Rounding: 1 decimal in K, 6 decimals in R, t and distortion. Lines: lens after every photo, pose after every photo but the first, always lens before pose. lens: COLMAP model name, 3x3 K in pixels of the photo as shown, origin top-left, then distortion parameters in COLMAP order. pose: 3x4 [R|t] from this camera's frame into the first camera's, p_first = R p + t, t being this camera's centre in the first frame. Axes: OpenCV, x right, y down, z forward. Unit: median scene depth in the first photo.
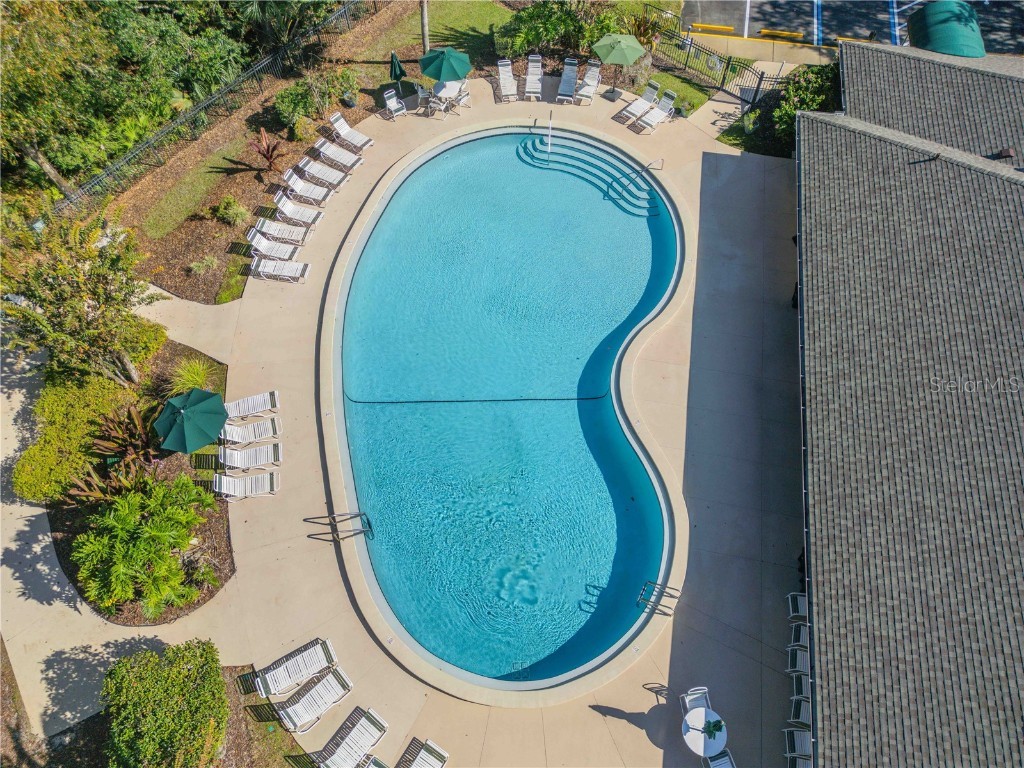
lens RADIAL K [[713.8, 0, 512.4], [0, 713.8, 389.4], [0, 0, 1]] dist [0.023586, -0.017204]
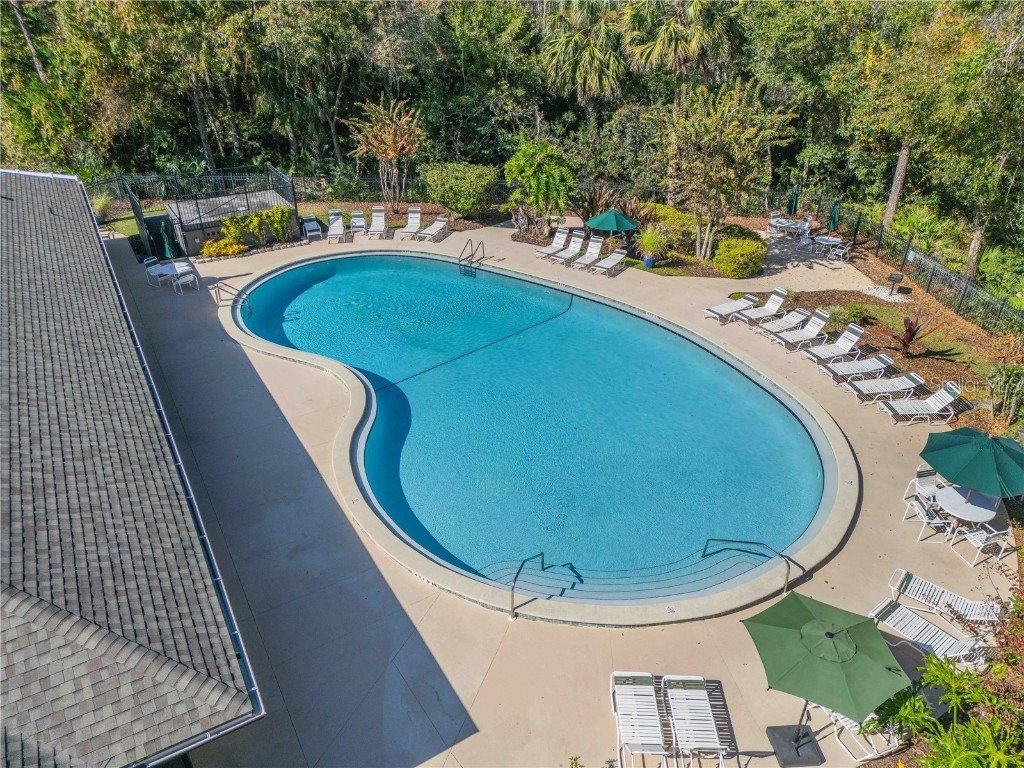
lens RADIAL K [[713.8, 0, 517.8], [0, 713.8, 381.5], [0, 0, 1]] dist [0.023586, -0.017204]
pose [[-0.747509, 0.343524, -0.568526, 0.353123], [-0.579323, 0.081589, 0.811004, -0.586603], [0.324985, 0.935593, 0.138023, 0.672738]]
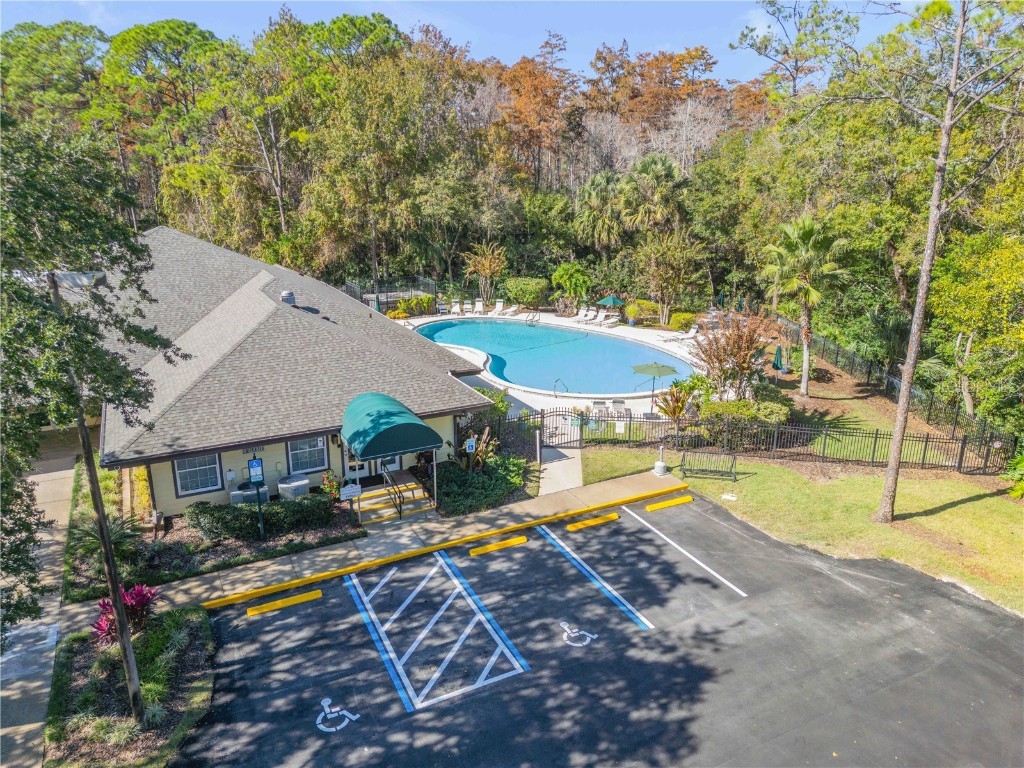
lens RADIAL K [[713.8, 0, 519.0], [0, 713.8, 381.8], [0, 0, 1]] dist [0.023586, -0.017204]
pose [[-0.784473, 0.179637, -0.593576, 0.822599], [-0.540797, 0.270330, 0.796531, -1.050797], [0.303548, 0.945861, -0.114920, 0.929290]]
